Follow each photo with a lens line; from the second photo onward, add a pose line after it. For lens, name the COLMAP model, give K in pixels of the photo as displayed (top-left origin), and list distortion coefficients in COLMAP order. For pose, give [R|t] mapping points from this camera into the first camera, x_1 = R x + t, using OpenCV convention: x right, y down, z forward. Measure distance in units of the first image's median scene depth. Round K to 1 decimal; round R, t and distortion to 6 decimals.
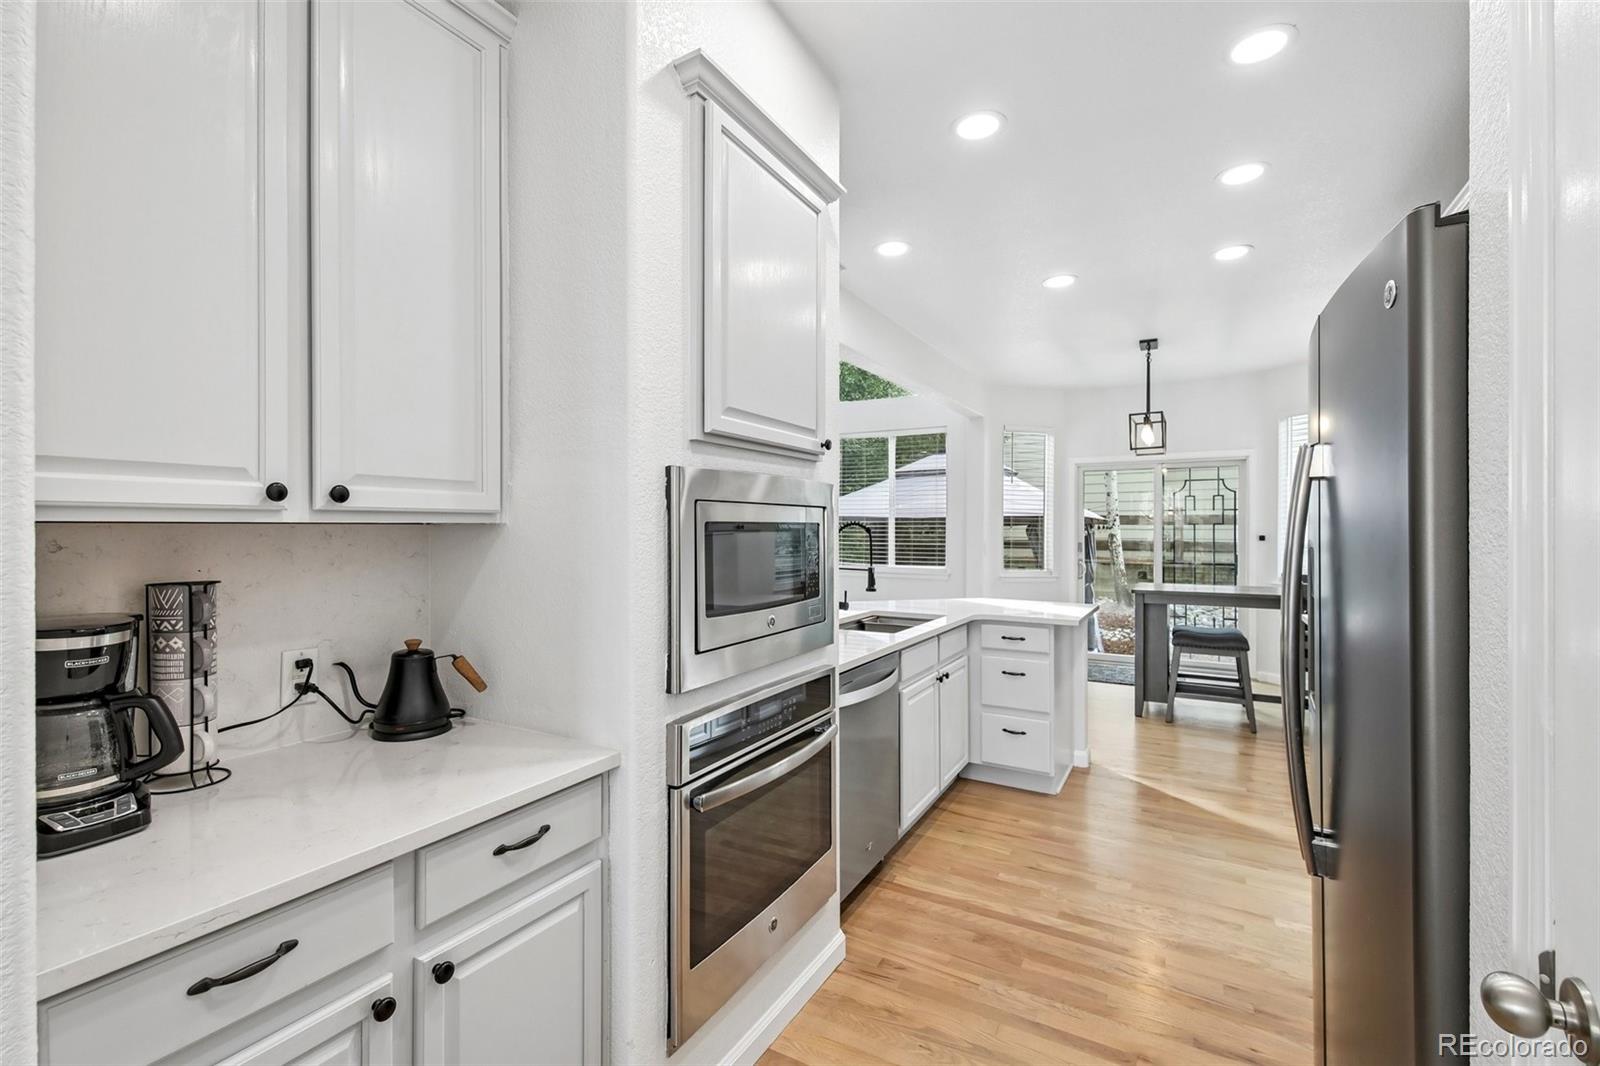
lens RADIAL K [[712.1, 0, 786.2], [0, 712.1, 528.5], [0, 0, 1]] dist [-0.010516, -0.003349]
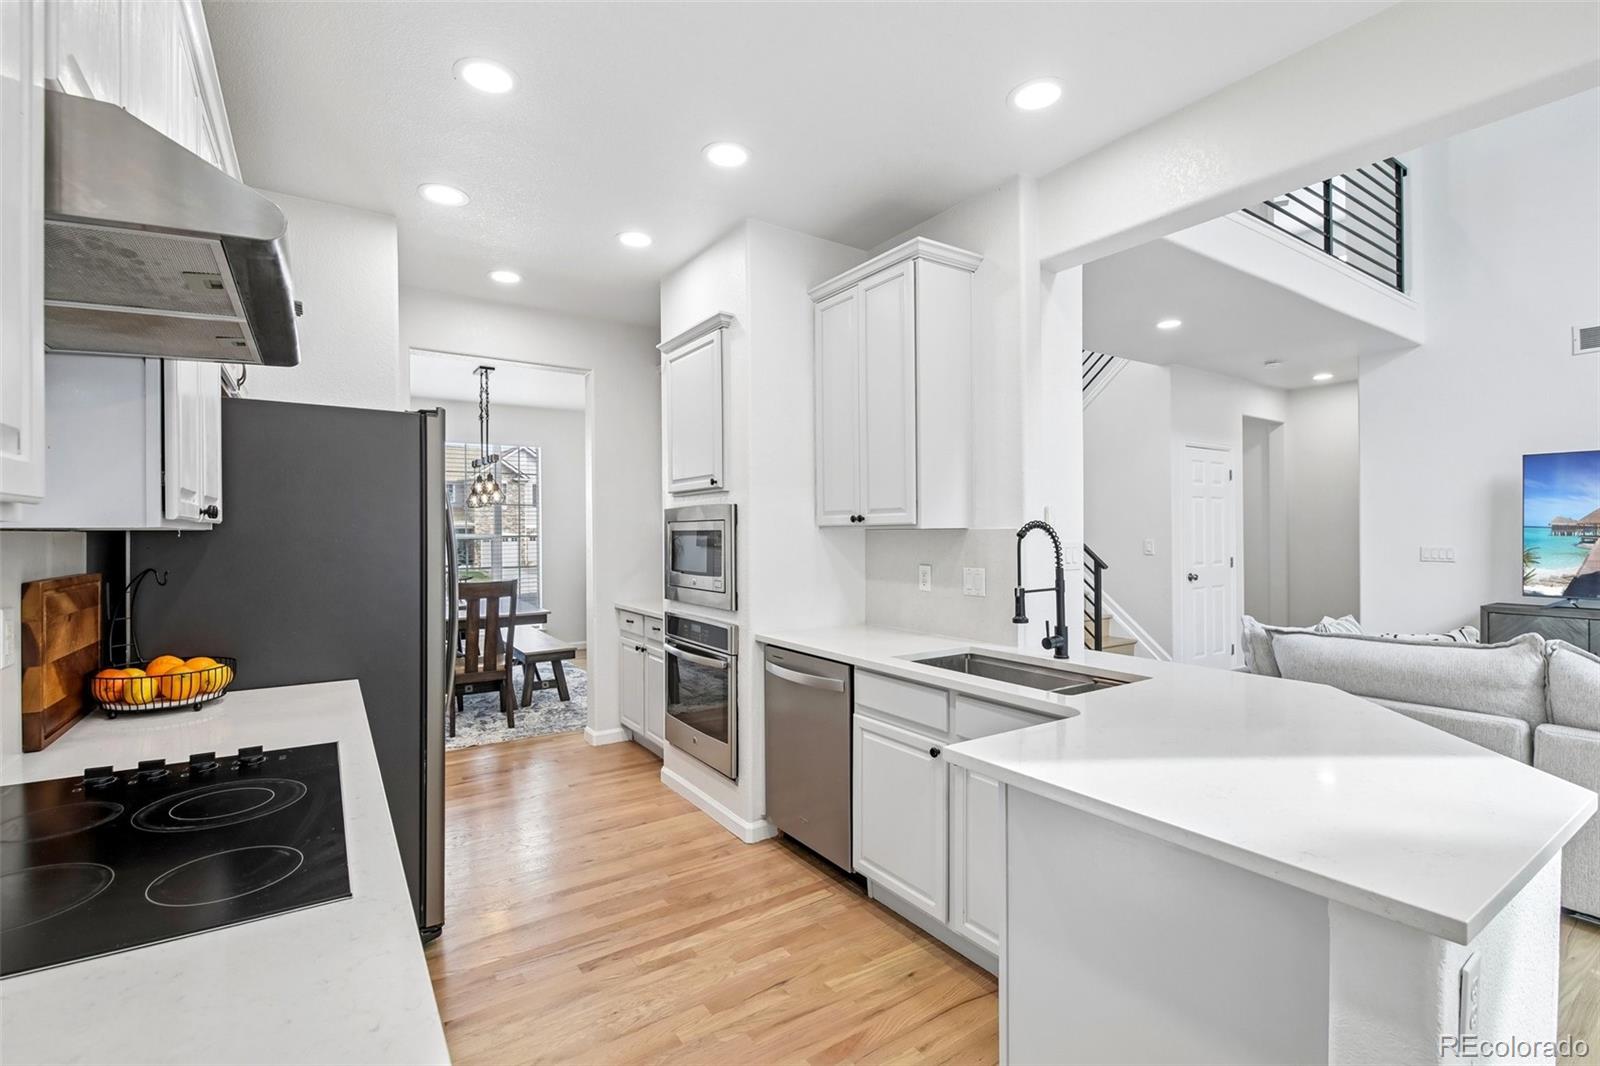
lens RADIAL K [[712.1, 0, 790.3], [0, 712.1, 527.3], [0, 0, 1]] dist [-0.010516, -0.003349]
pose [[-0.446100, -0.000703, -0.894983, 1.228259], [0.002774, 0.999994, -0.002168, -0.009200], [0.894979, -0.003450, -0.446095, 1.618657]]
